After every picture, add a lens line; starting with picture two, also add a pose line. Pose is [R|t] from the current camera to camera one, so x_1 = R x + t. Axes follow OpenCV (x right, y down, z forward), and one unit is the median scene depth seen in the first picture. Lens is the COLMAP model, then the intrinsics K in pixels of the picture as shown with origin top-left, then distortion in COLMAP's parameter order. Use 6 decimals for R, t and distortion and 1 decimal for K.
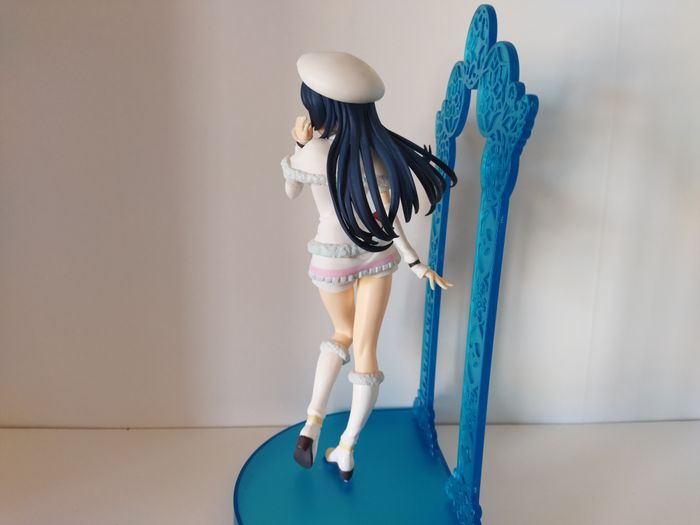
lens RADIAL K [[557.9, 0, 353.1], [0, 557.9, 255.7], [0, 0, 1]] dist [0.011951, -0.062349]
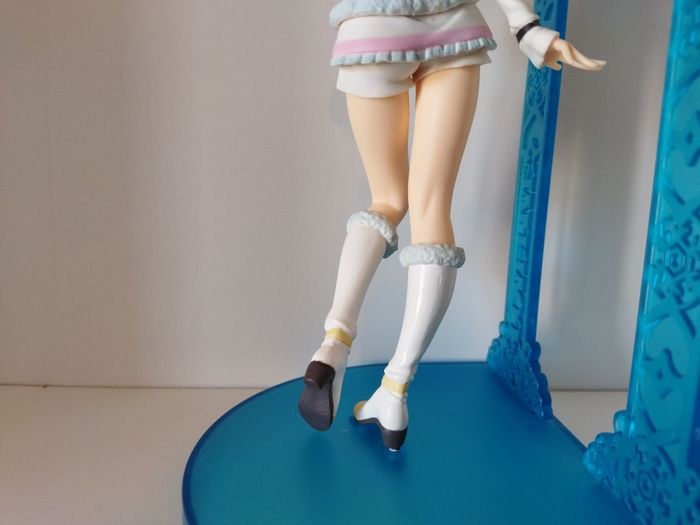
lens RADIAL K [[557.9, 0, 346.0], [0, 557.9, 269.2], [0, 0, 1]] dist [0.011951, -0.062349]
pose [[0.999572, 0.010872, -0.027144, -0.046153], [-0.012362, 0.998391, -0.055340, 0.256965], [0.026498, 0.055652, 0.998099, 0.442166]]
